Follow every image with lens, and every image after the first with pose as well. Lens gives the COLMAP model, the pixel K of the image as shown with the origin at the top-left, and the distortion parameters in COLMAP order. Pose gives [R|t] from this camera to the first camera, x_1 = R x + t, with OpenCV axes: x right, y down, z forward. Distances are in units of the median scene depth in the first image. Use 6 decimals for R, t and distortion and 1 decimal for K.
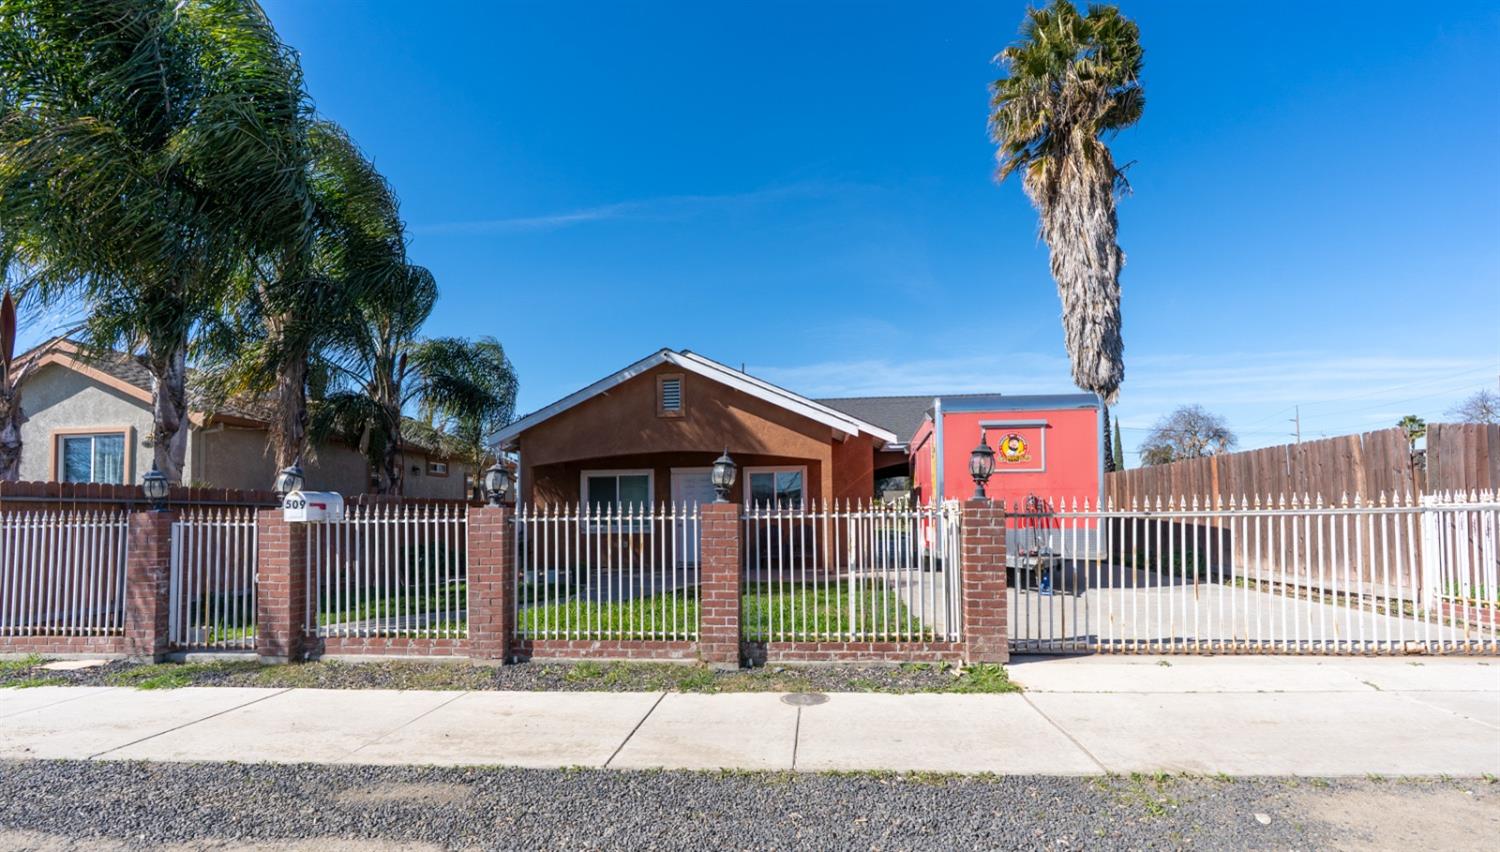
lens RADIAL K [[657.6, 0, 750.6], [0, 657.6, 490.3], [0, 0, 1]] dist [-0.002027, 0.000125]
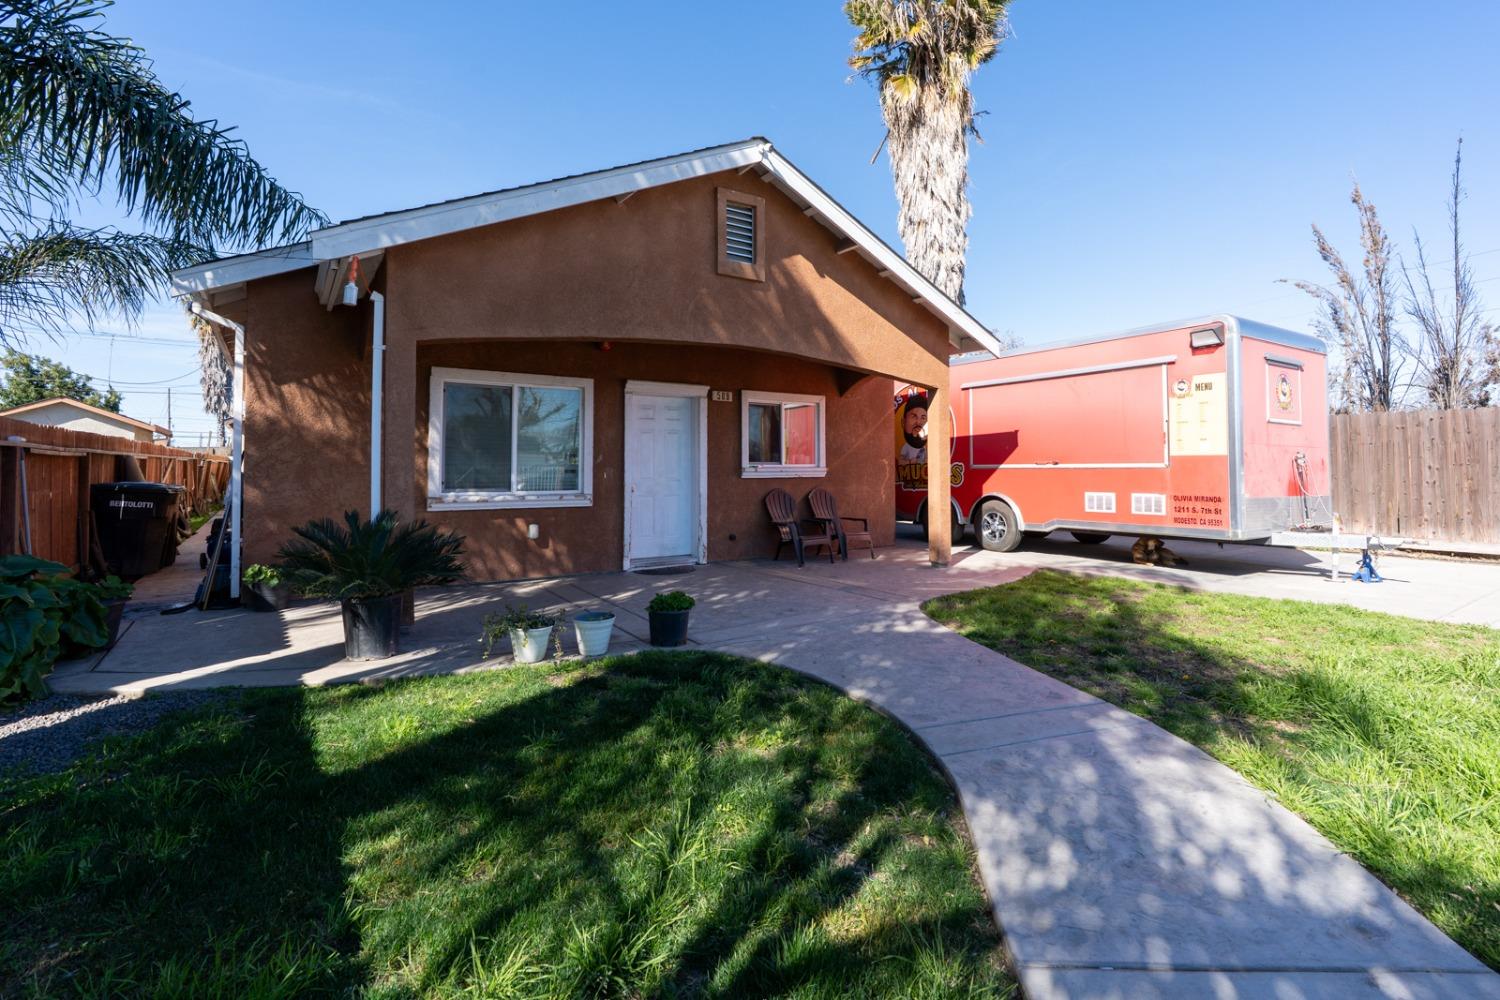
lens RADIAL K [[695.6, 0, 759.1], [0, 695.6, 439.0], [0, 0, 1]] dist [-0.002350, 0.001083]
pose [[0.762203, 0.039433, 0.646136, -0.446782], [-0.035846, 0.999182, -0.018693, 0.021257], [-0.646345, -0.008913, 0.762993, 0.580197]]
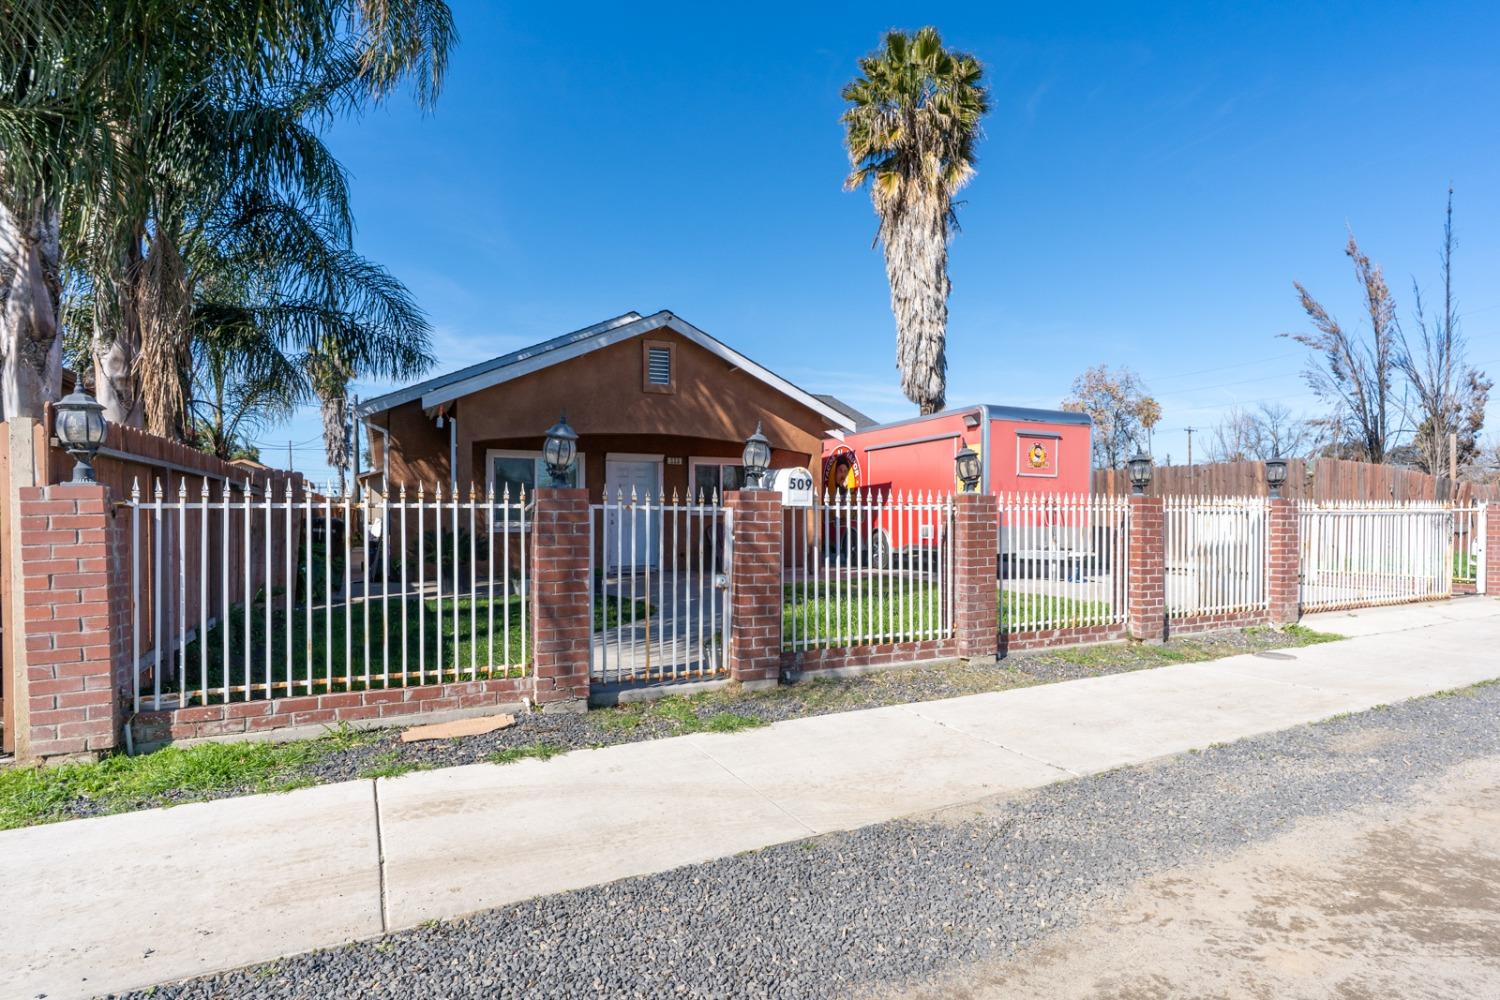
lens RADIAL K [[755.5, 0, 763.9], [0, 755.5, 517.7], [0, 0, 1]] dist [-0.002031, 0.000168]
pose [[0.847384, 0.011844, 0.530848, -0.513540], [-0.031424, 0.999117, 0.027871, 0.016160], [-0.530049, -0.040299, 0.847009, 0.108440]]
